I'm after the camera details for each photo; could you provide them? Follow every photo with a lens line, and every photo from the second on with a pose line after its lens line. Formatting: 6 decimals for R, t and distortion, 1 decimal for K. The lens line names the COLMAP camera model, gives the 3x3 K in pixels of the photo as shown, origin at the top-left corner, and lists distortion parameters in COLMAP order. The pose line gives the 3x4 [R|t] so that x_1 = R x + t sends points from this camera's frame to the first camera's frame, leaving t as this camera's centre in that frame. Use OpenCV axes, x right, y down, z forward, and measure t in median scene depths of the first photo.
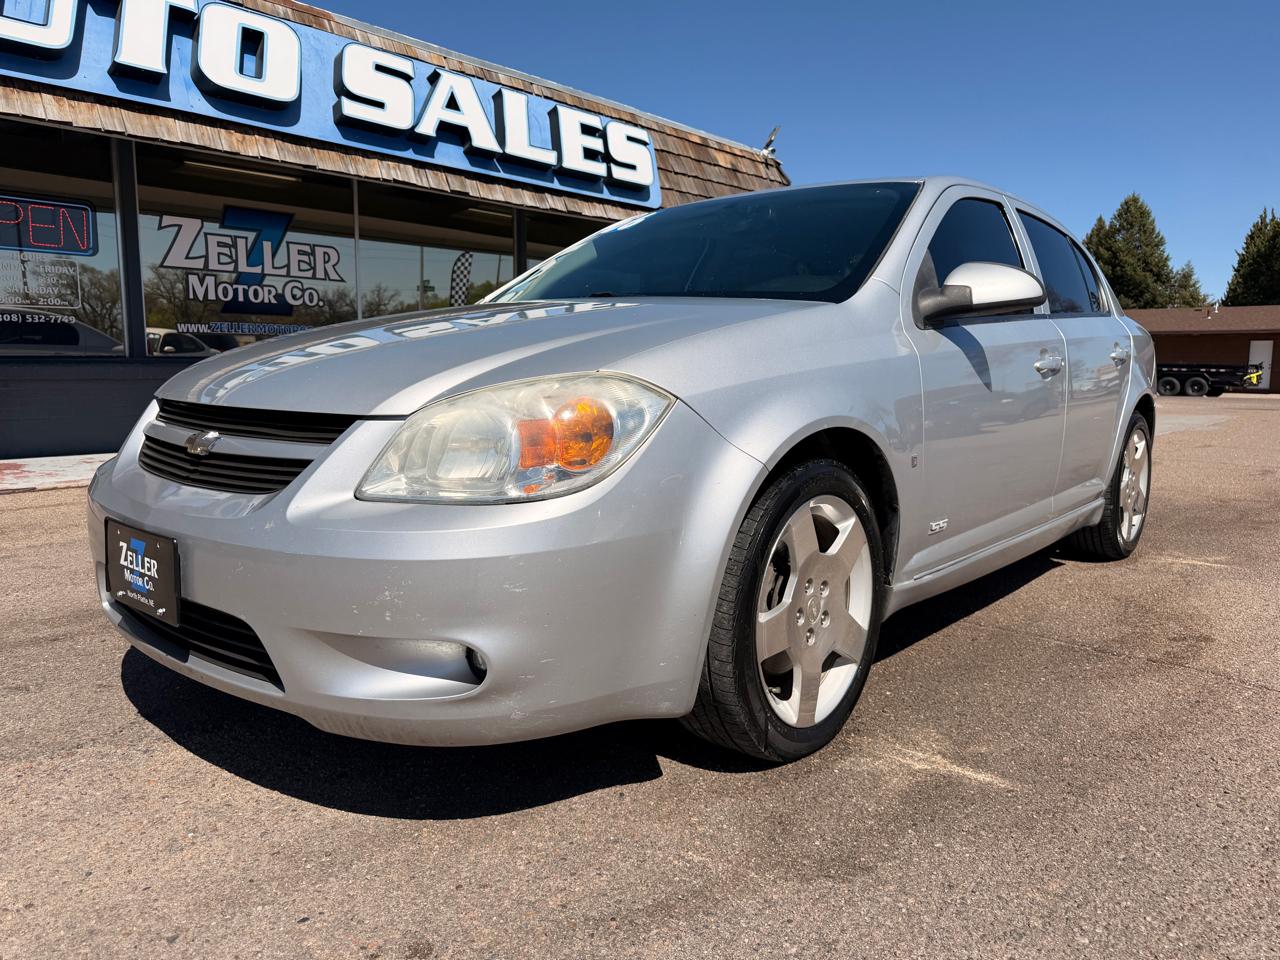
lens RADIAL K [[898.8, 0, 632.2], [0, 898.8, 482.9], [0, 0, 1]] dist [-0.004837, -0.005472]
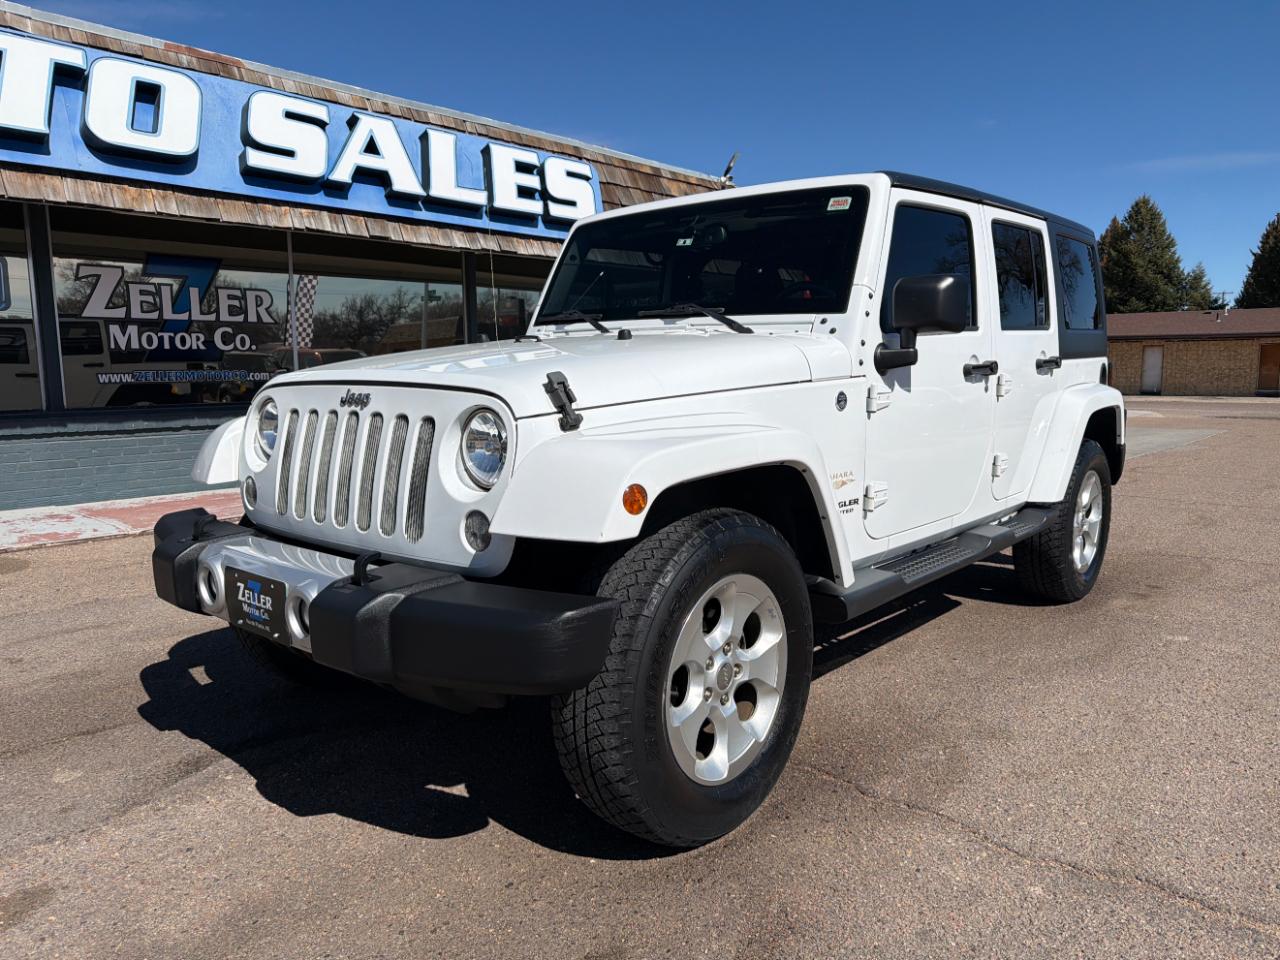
lens RADIAL K [[894.2, 0, 651.5], [0, 894.2, 487.2], [0, 0, 1]] dist [-0.001160, -0.008544]
pose [[0.999892, -0.012319, -0.008053, 0.103569], [0.012335, 0.999922, 0.001960, -0.045001], [0.008028, -0.002059, 0.999966, 0.019481]]
